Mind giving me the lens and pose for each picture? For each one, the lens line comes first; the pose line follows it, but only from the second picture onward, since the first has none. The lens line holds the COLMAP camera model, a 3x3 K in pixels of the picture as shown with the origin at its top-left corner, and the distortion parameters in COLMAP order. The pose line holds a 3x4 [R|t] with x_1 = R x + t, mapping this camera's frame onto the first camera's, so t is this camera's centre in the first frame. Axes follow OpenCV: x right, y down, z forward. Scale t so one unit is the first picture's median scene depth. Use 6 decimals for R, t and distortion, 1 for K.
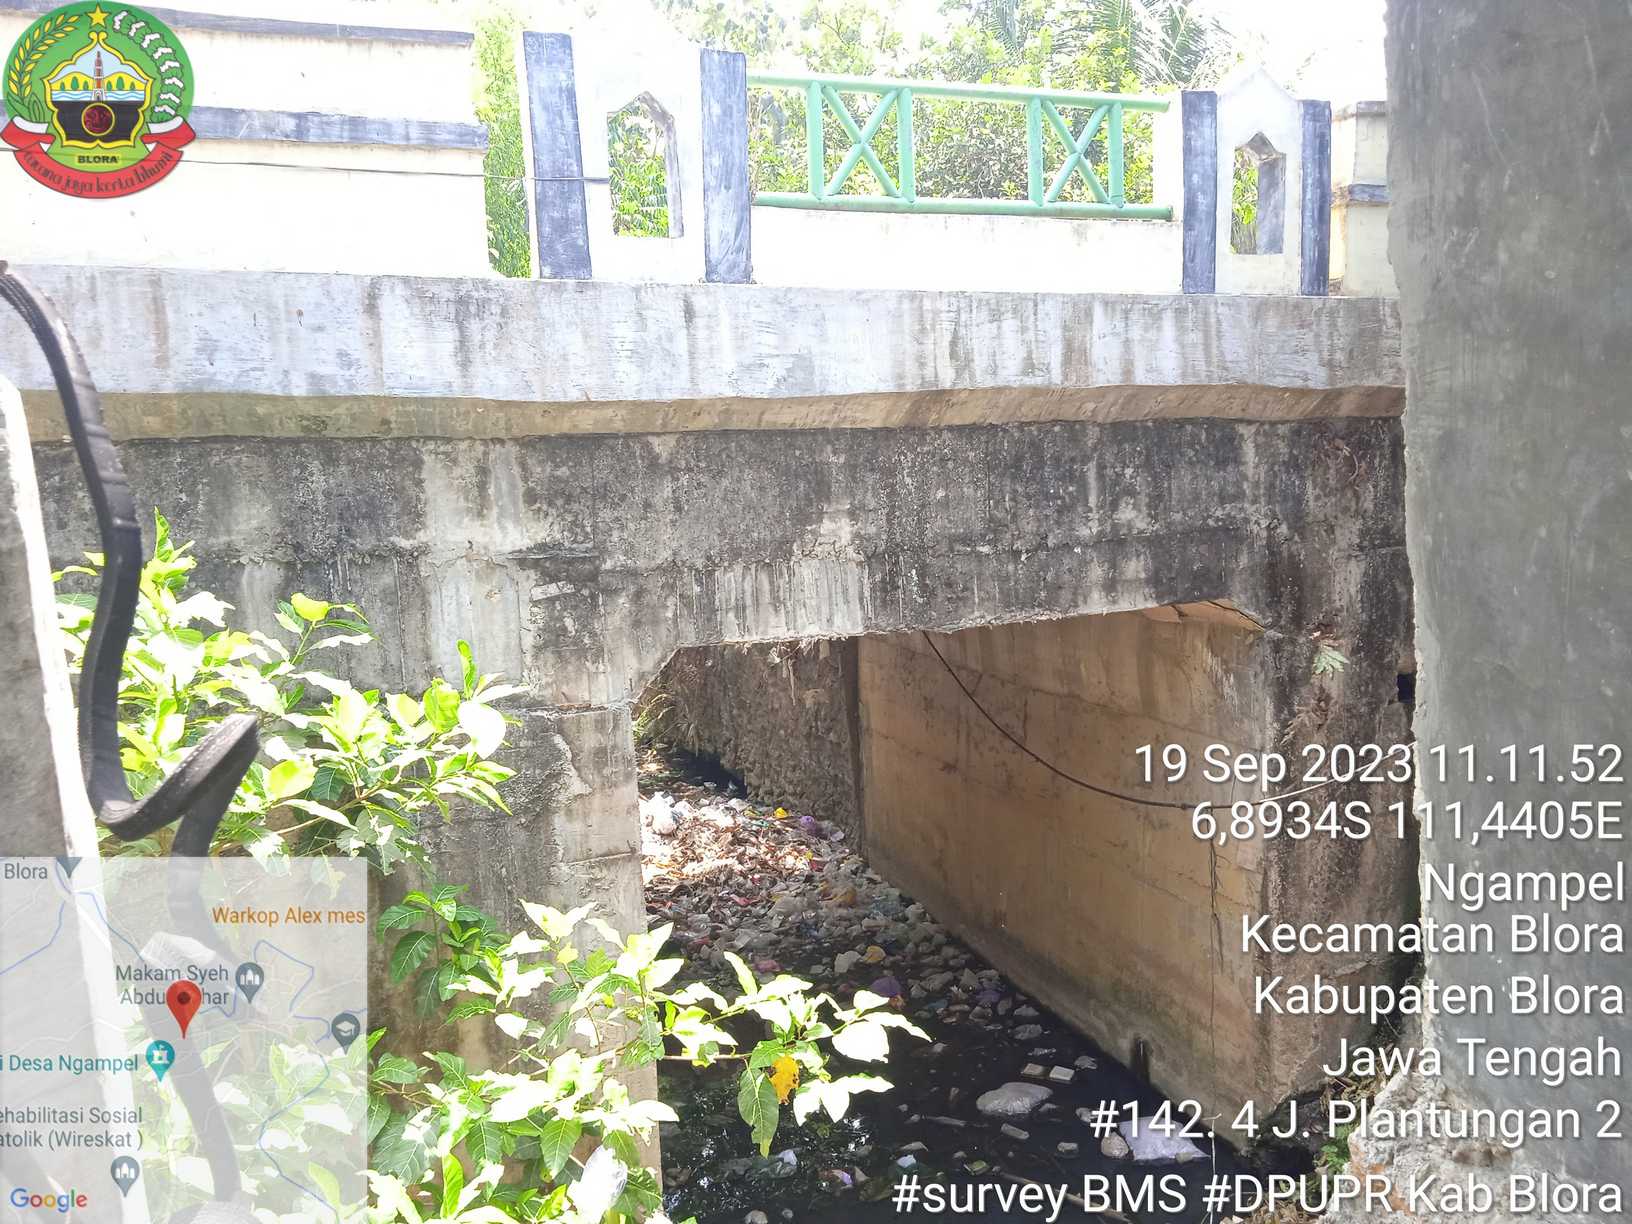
lens RADIAL K [[1354.0, 0, 819.8], [0, 1354.0, 627.2], [0, 0, 1]] dist [0.056132, -0.070855]
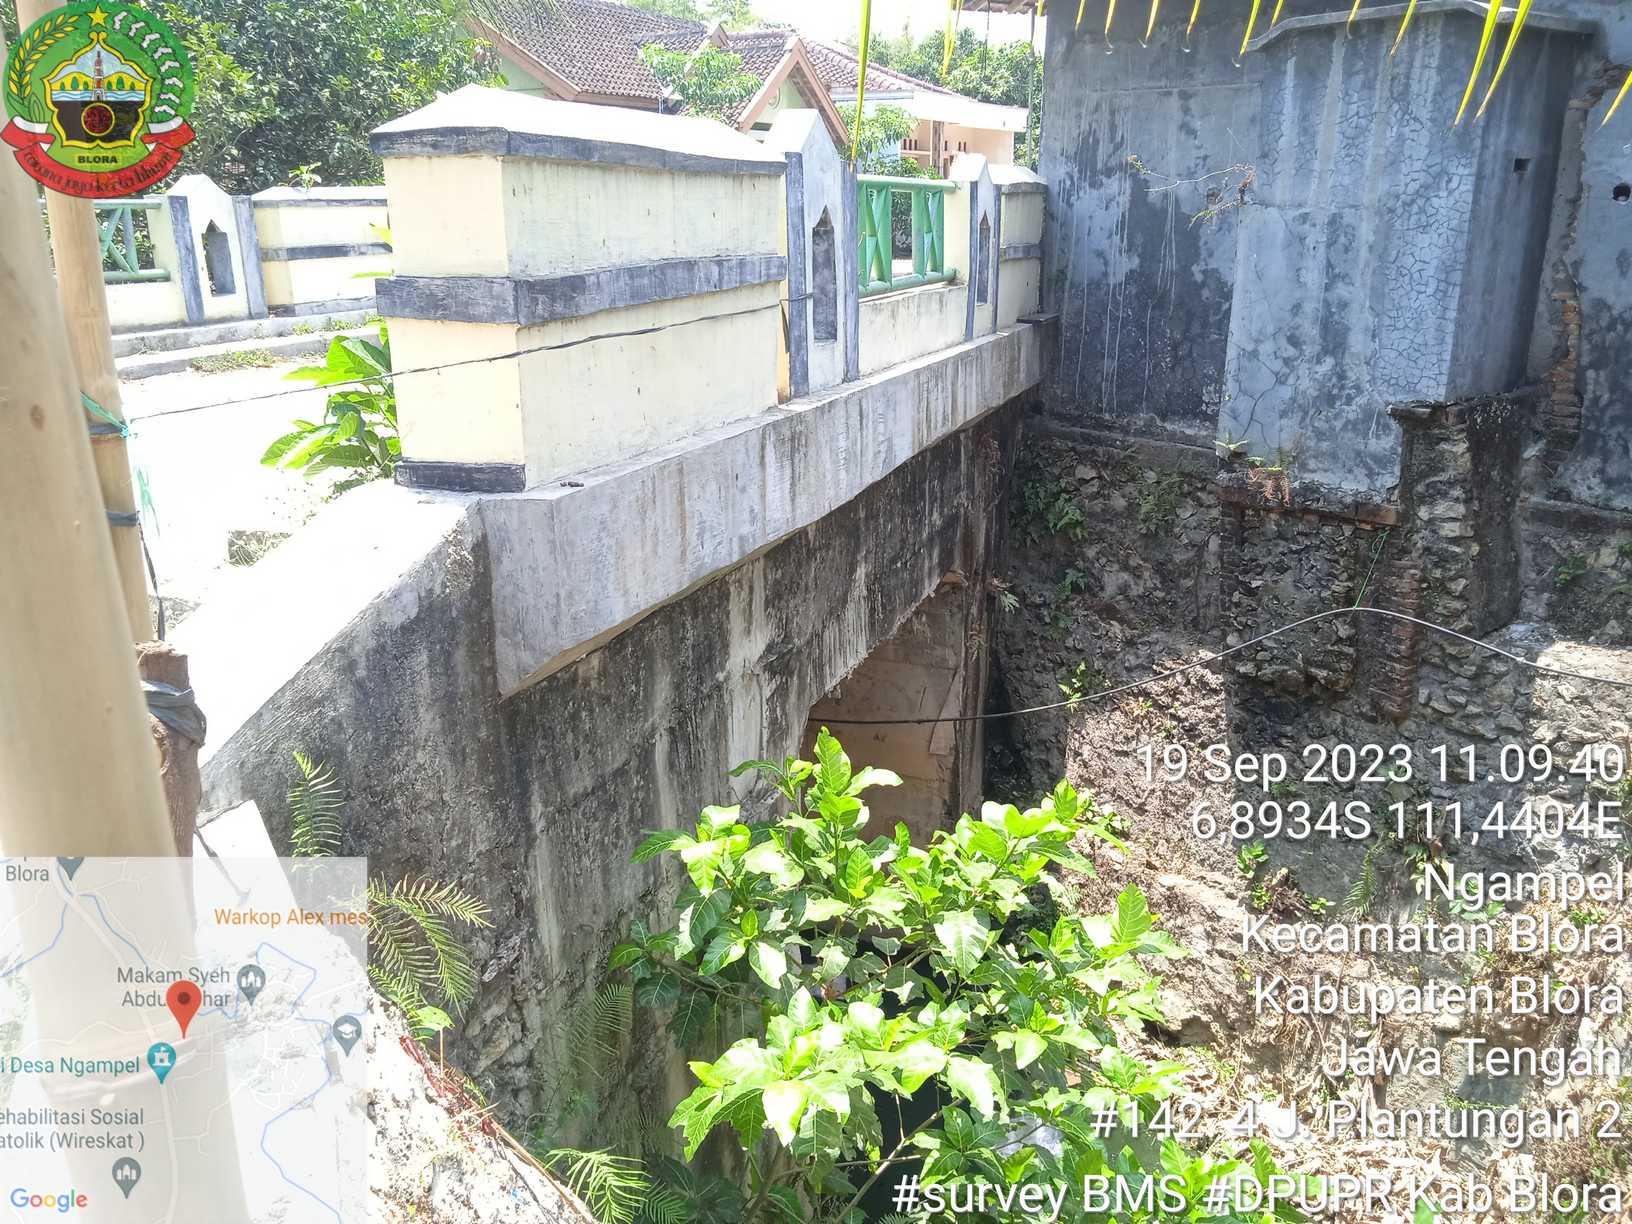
lens RADIAL K [[1354.0, 0, 824.3], [0, 1354.0, 621.3], [0, 0, 1]] dist [0.056132, -0.070855]
pose [[0.643651, -0.184013, 0.742868, -0.872919], [0.064471, 0.980251, 0.186955, -0.249601], [-0.762599, -0.072440, 0.642802, 0.278219]]
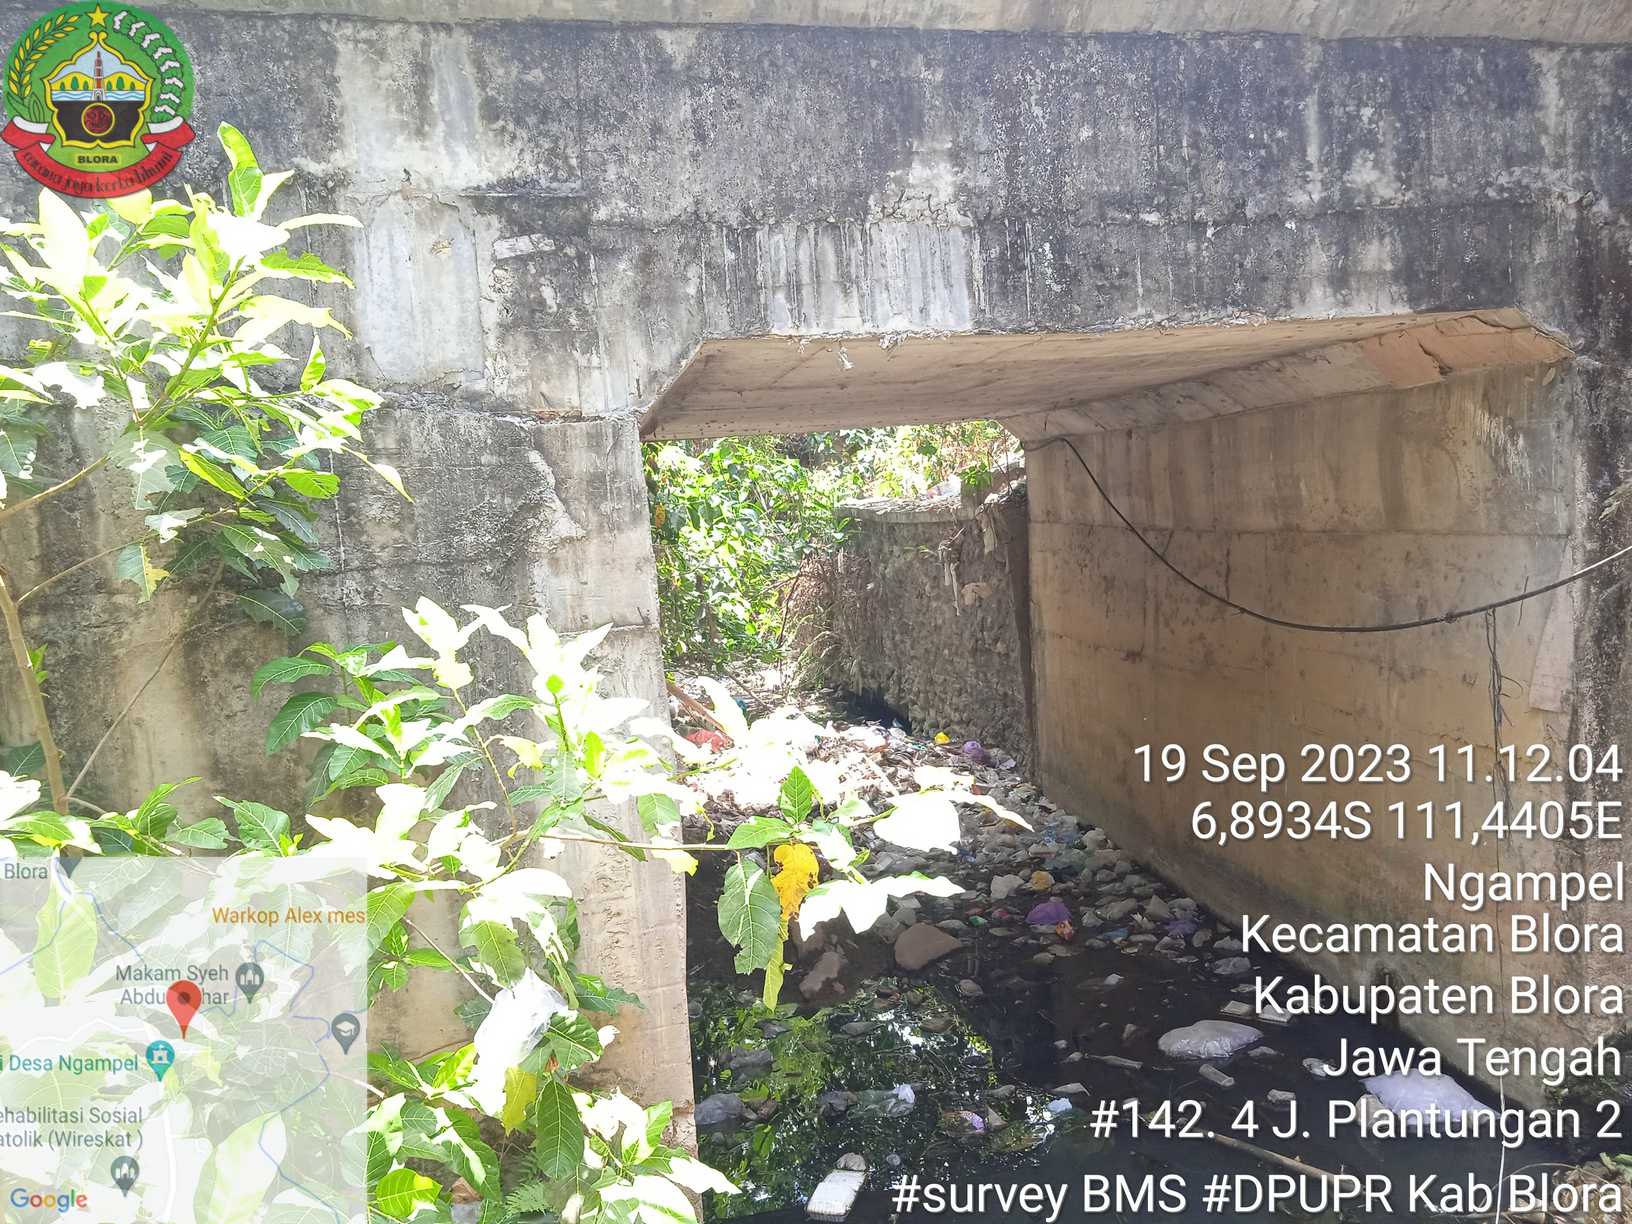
lens RADIAL K [[1354.0, 0, 816.3], [0, 1354.0, 630.2], [0, 0, 1]] dist [0.056132, -0.070855]
pose [[0.987547, -0.003666, -0.157280, 0.063542], [0.002304, 0.999958, -0.008841, 0.169744], [0.157306, 0.008368, 0.987514, 0.291077]]
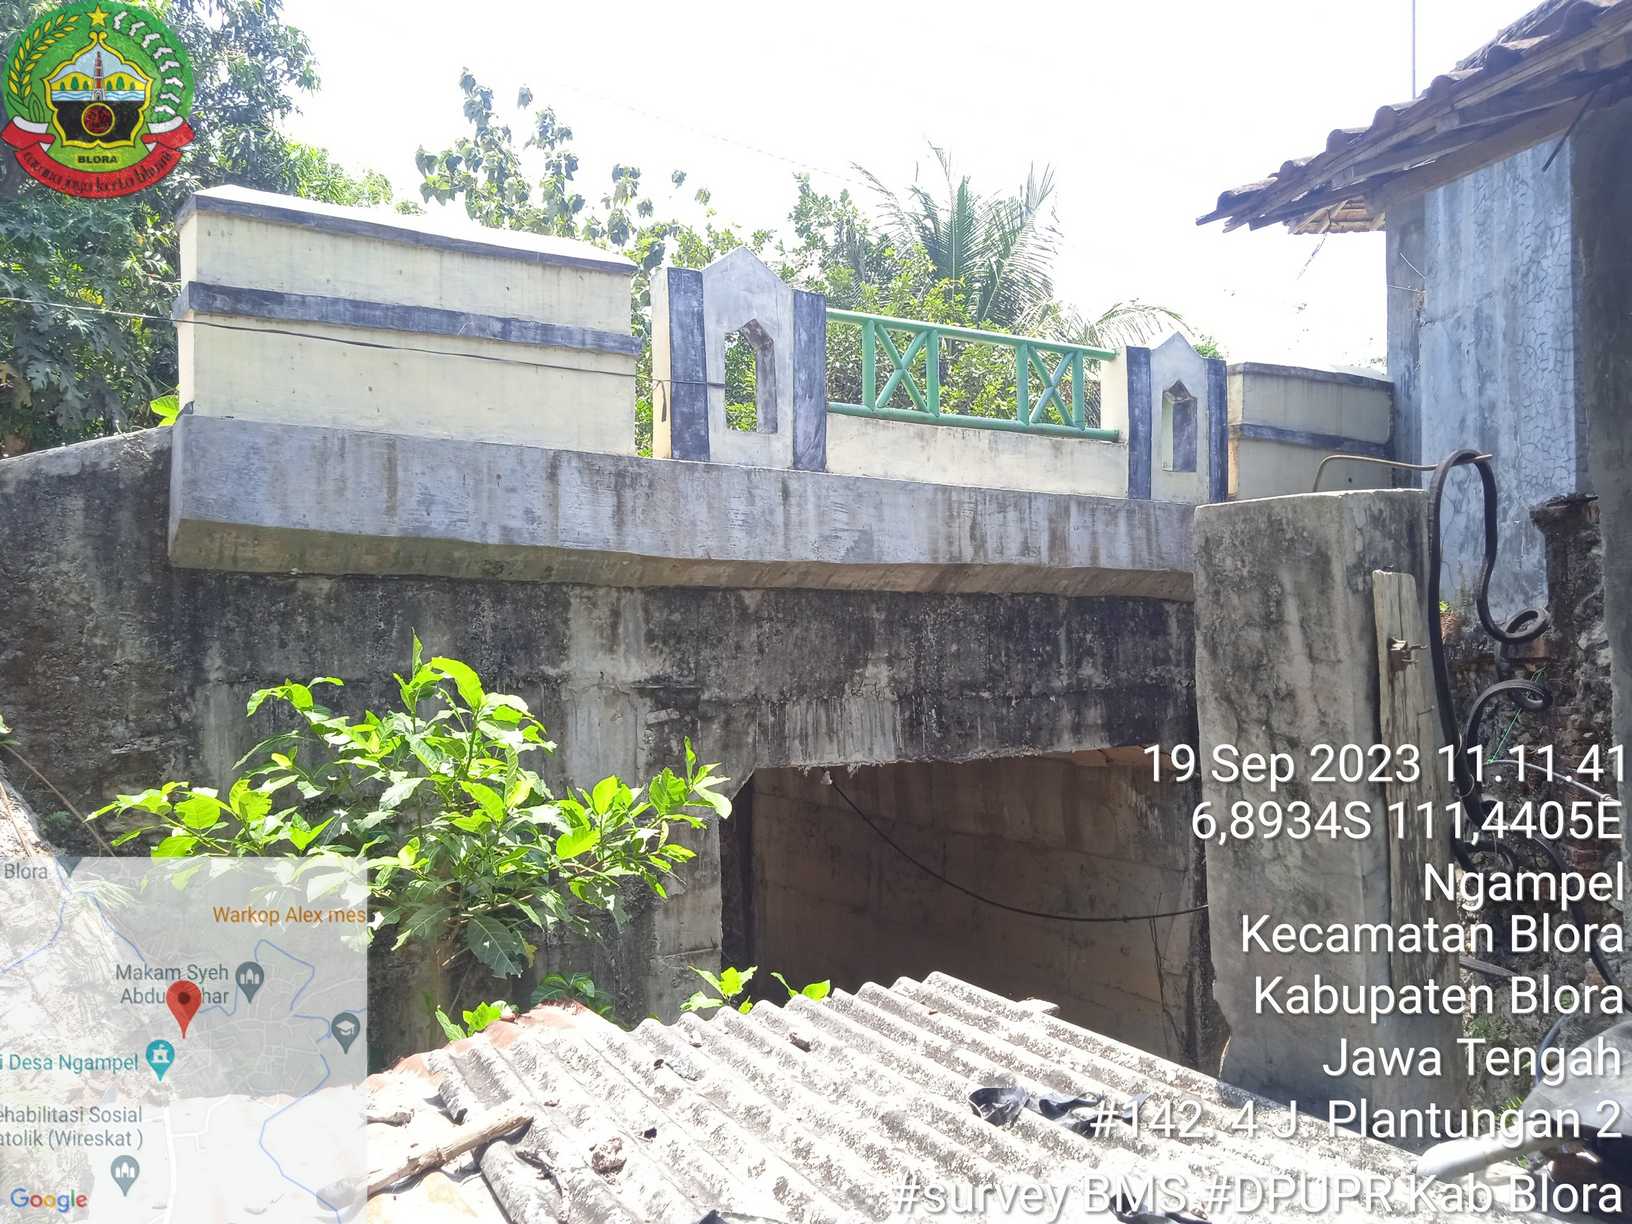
lens RADIAL K [[1354.0, 0, 824.5], [0, 1354.0, 621.5], [0, 0, 1]] dist [0.056132, -0.070855]
pose [[0.981613, 0.033705, 0.187882, -0.262611], [-0.006228, 0.989419, -0.144955, 0.056880], [-0.190779, 0.141119, 0.971436, -0.168820]]
